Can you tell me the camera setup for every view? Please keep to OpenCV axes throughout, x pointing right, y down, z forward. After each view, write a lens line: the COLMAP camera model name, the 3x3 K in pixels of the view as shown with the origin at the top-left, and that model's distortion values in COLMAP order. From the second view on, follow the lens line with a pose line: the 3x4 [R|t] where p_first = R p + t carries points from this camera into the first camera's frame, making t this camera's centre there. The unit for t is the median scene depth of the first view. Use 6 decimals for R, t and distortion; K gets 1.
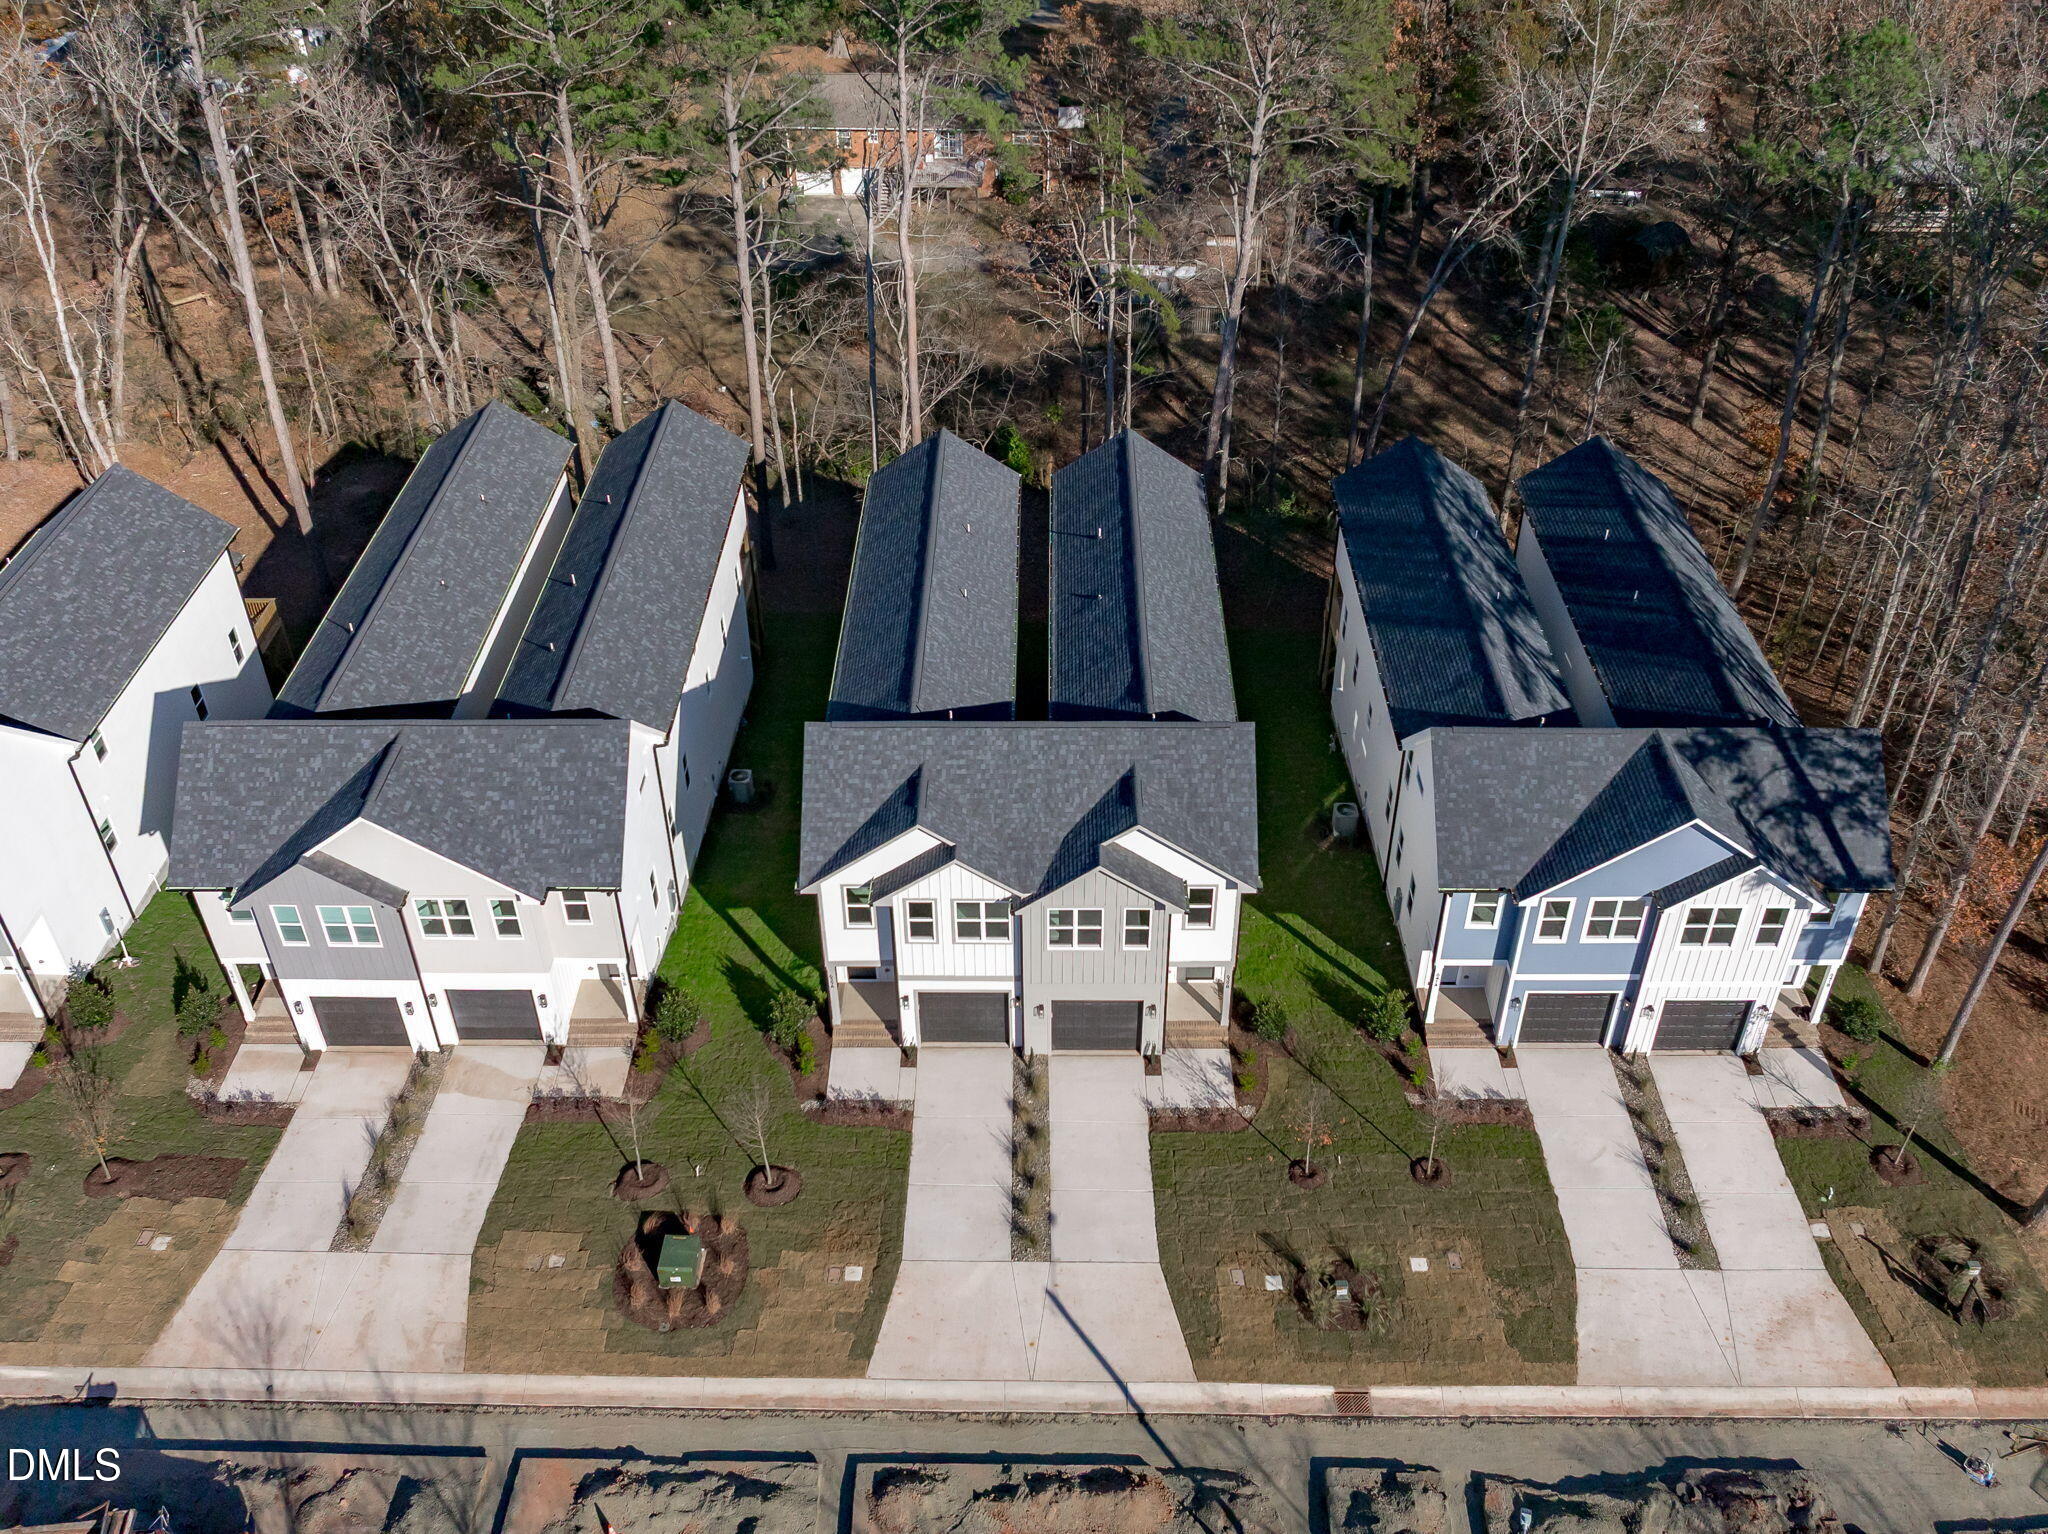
lens RADIAL K [[1734.4, 0, 1024.1], [0, 1734.4, 688.8], [0, 0, 1]] dist [-0.026755, 0.006431]
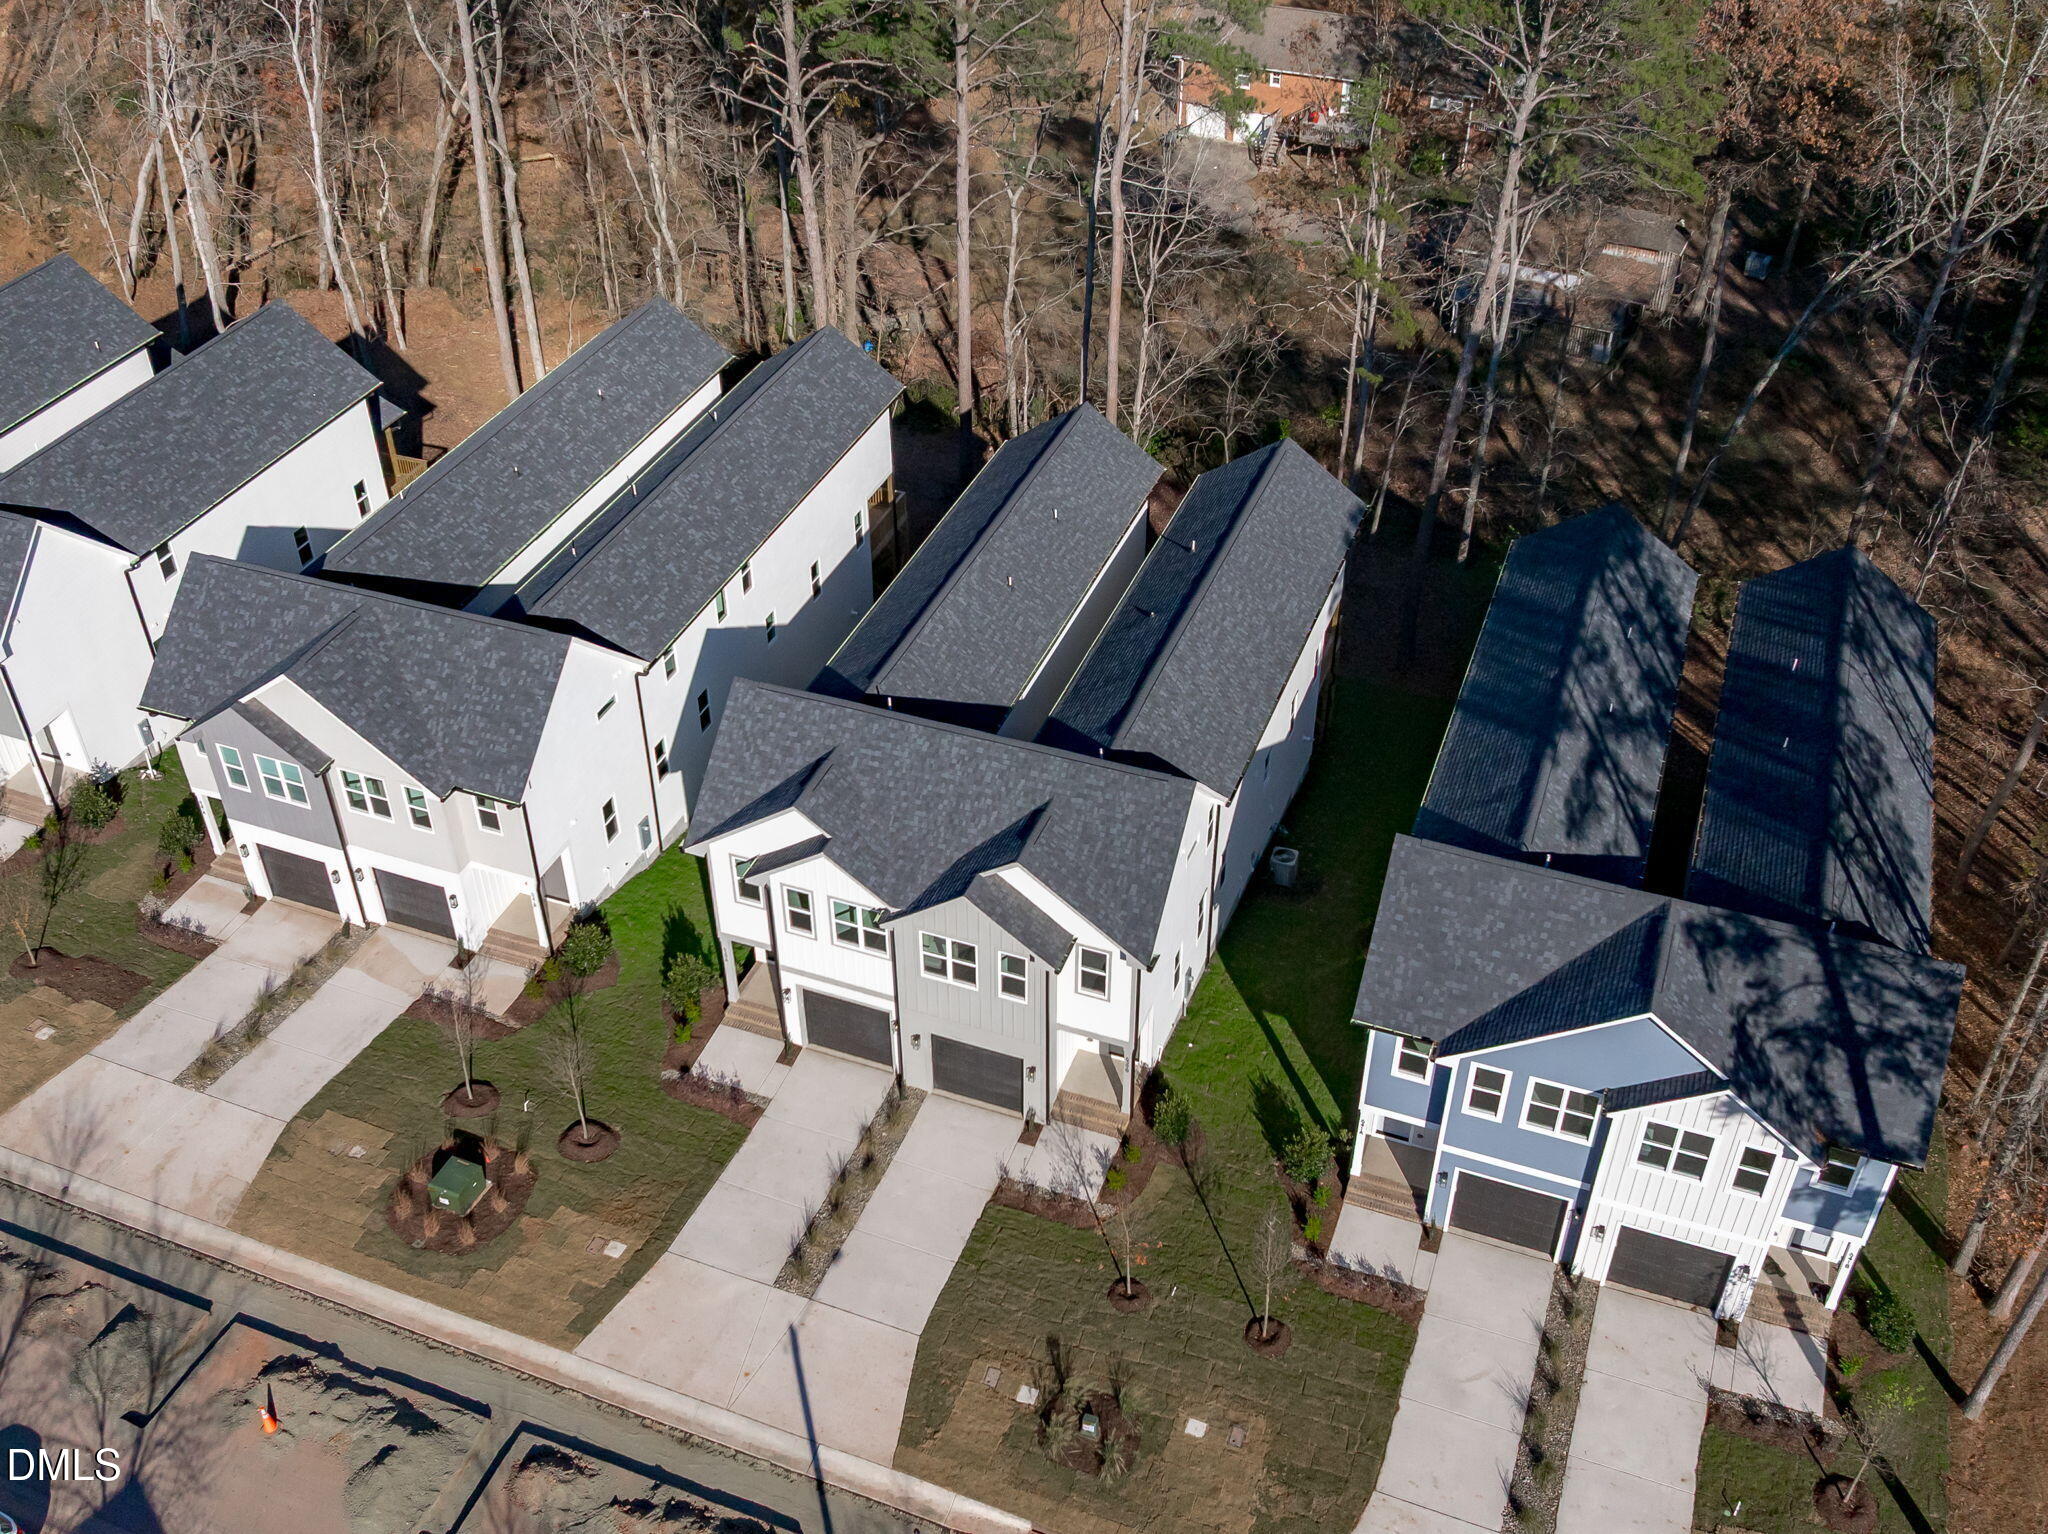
lens RADIAL K [[1924.6, 0, 1022.9], [0, 1924.6, 767.2], [0, 0, 1]] dist [-0.022887, 0.000000]
pose [[0.936259, 0.217780, -0.275663, 0.317483], [-0.206909, 0.975973, 0.068296, -0.036200], [0.283914, -0.006906, 0.958825, 0.047972]]
